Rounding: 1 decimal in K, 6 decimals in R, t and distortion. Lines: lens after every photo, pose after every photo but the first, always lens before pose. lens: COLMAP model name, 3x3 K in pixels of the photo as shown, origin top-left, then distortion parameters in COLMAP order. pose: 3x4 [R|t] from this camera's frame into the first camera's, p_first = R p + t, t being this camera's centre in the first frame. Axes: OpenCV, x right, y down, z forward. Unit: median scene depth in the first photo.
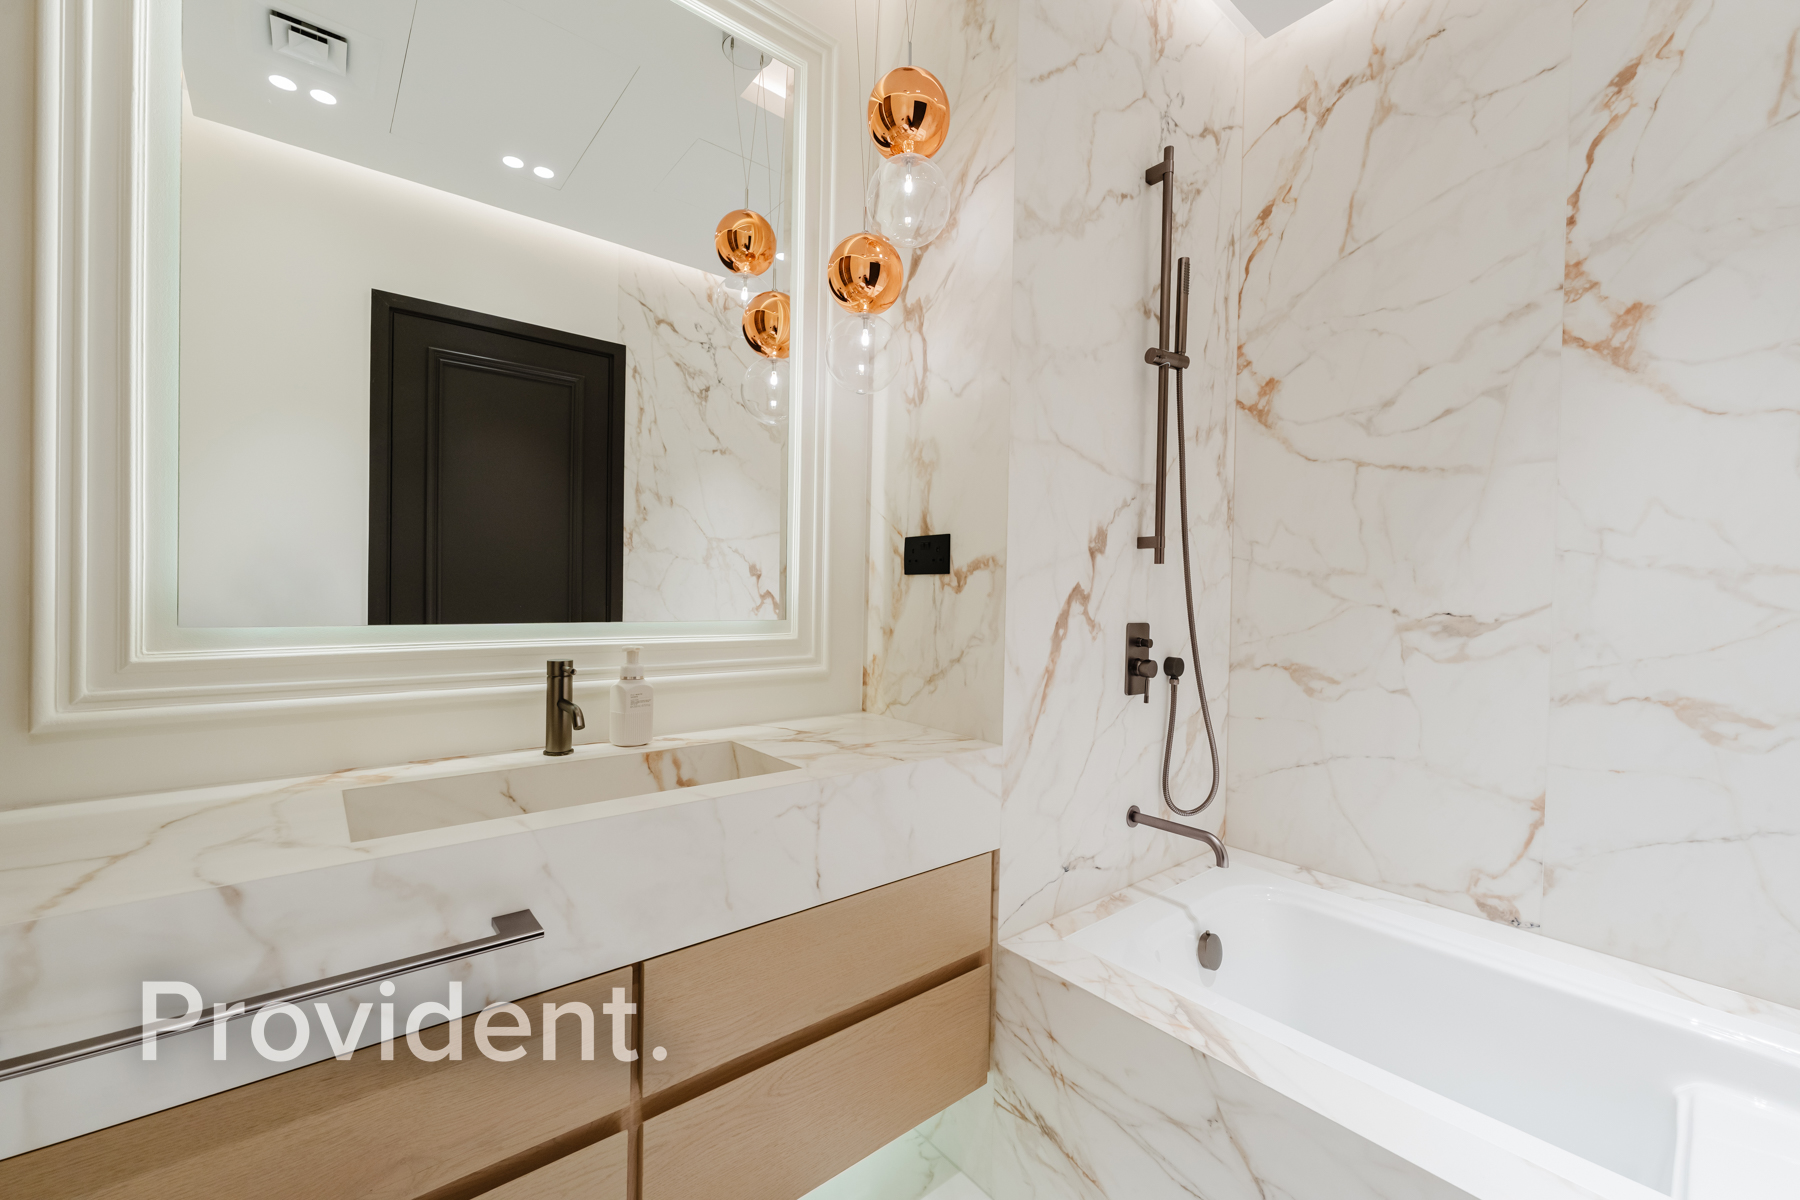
lens RADIAL K [[706.7, 0, 896.8], [0, 706.7, 599.3], [0, 0, 1]] dist [-0.001867, -0.000442]
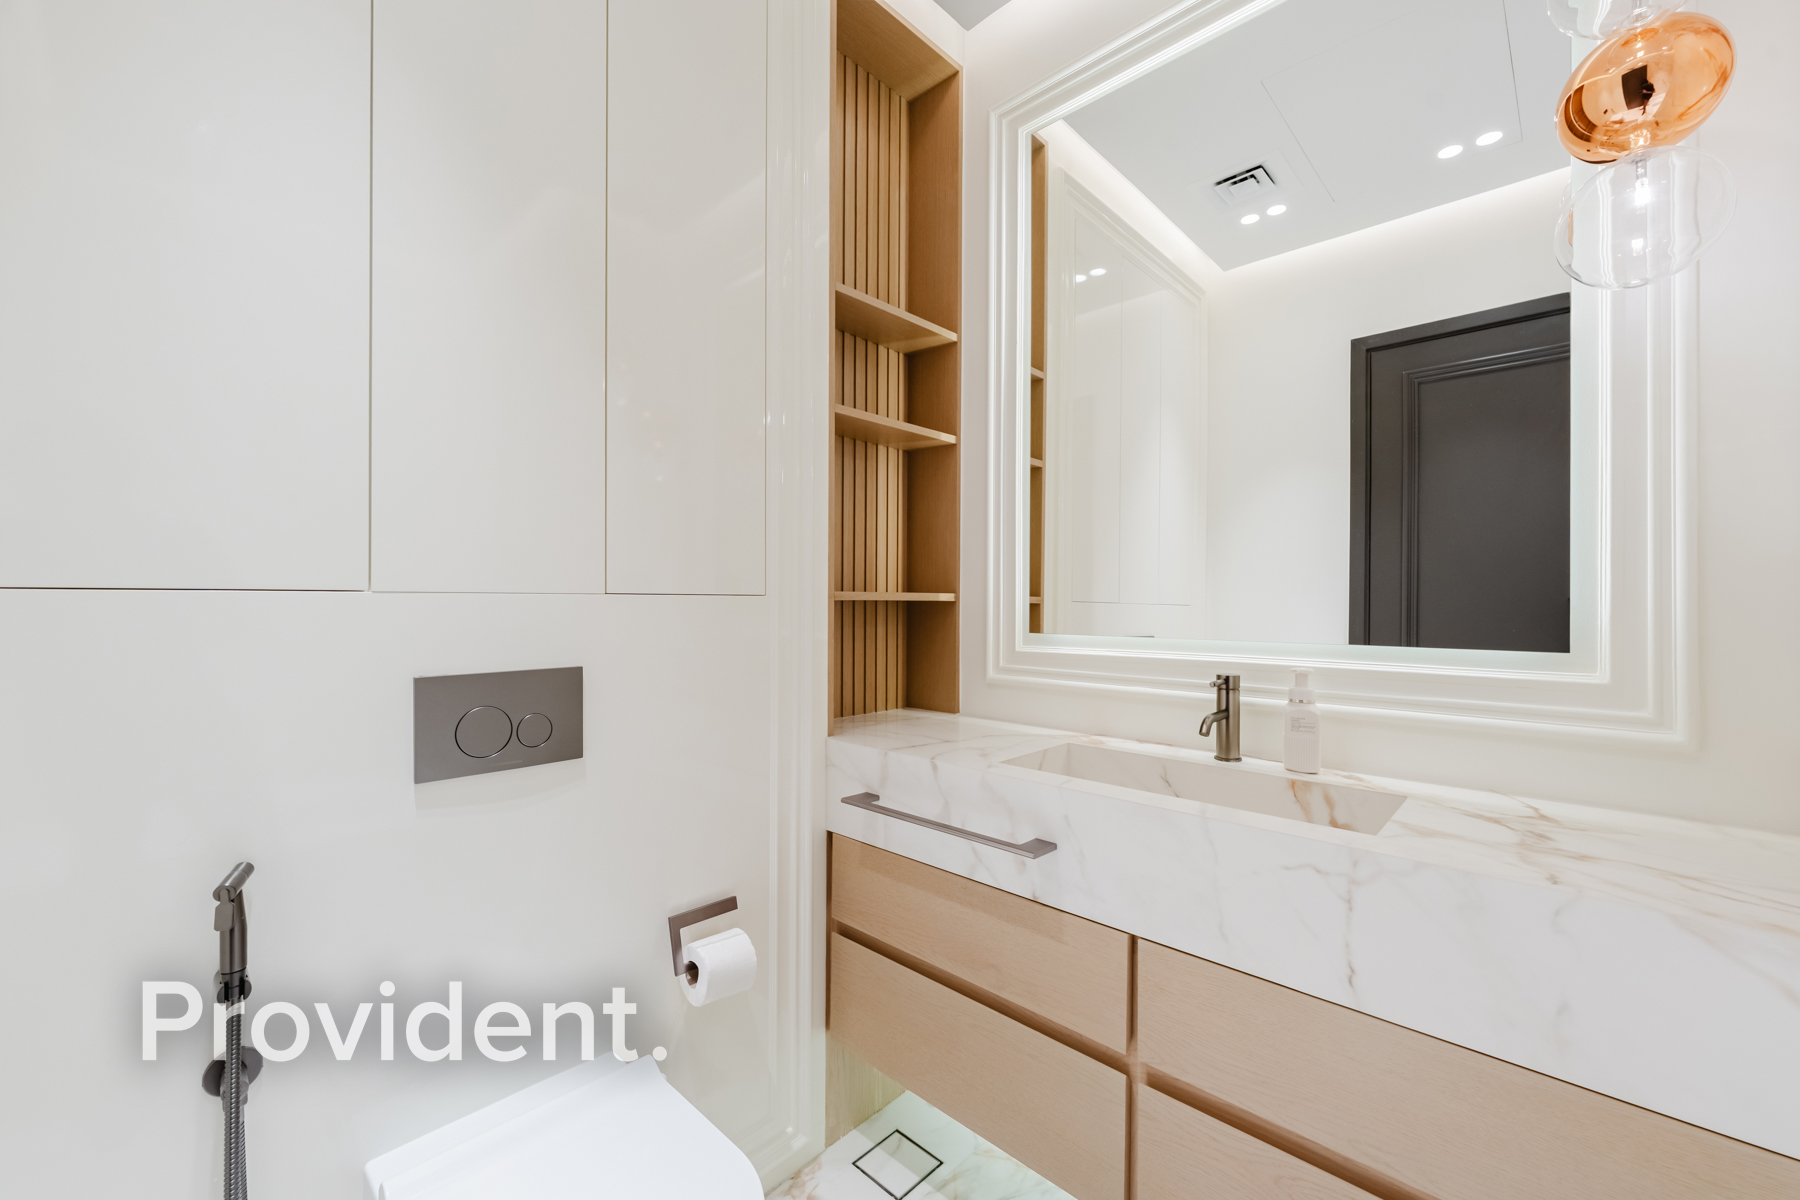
lens RADIAL K [[706.7, 0, 896.8], [0, 706.7, 599.3], [0, 0, 1]] dist [-0.001867, -0.000442]
pose [[0.132791, -0.020625, -0.990929, 0.518599], [-0.012207, 0.999674, -0.022443, 0.000386], [0.991069, 0.015076, 0.132496, 0.327157]]
